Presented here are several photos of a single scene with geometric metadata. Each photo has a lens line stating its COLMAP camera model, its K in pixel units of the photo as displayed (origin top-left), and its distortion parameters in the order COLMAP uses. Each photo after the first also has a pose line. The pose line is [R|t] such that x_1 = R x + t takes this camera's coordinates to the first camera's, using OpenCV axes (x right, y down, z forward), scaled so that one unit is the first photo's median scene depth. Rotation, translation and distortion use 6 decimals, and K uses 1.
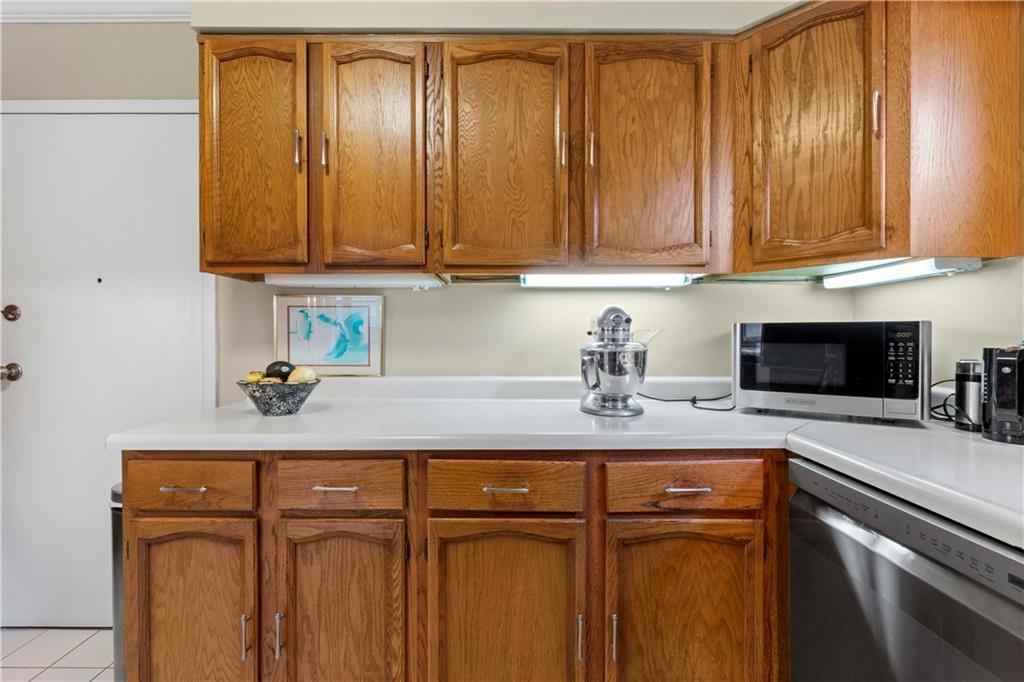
lens RADIAL K [[462.5, 0, 512.2], [0, 462.5, 338.9], [0, 0, 1]] dist [0.003496, 0.000588]
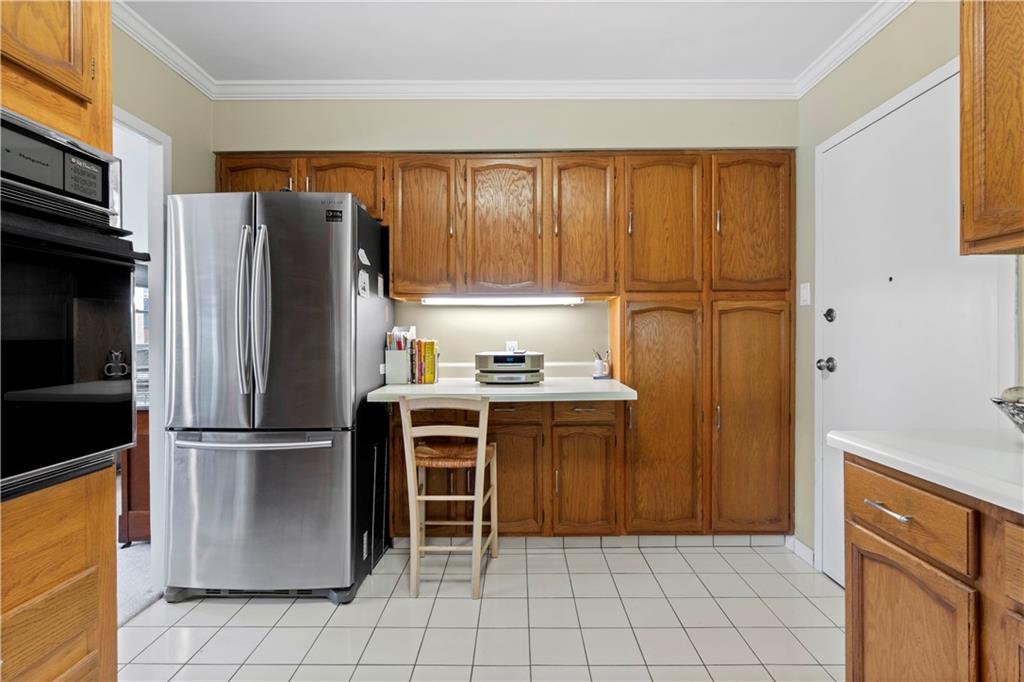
lens RADIAL K [[462.5, 0, 512.3], [0, 462.5, 337.2], [0, 0, 1]] dist [0.003496, 0.000588]
pose [[-0.009868, 0.005794, -0.999935, 0.163151], [0.001795, 0.999982, 0.005776, -0.010738], [0.999950, -0.001737, -0.009878, 0.268169]]
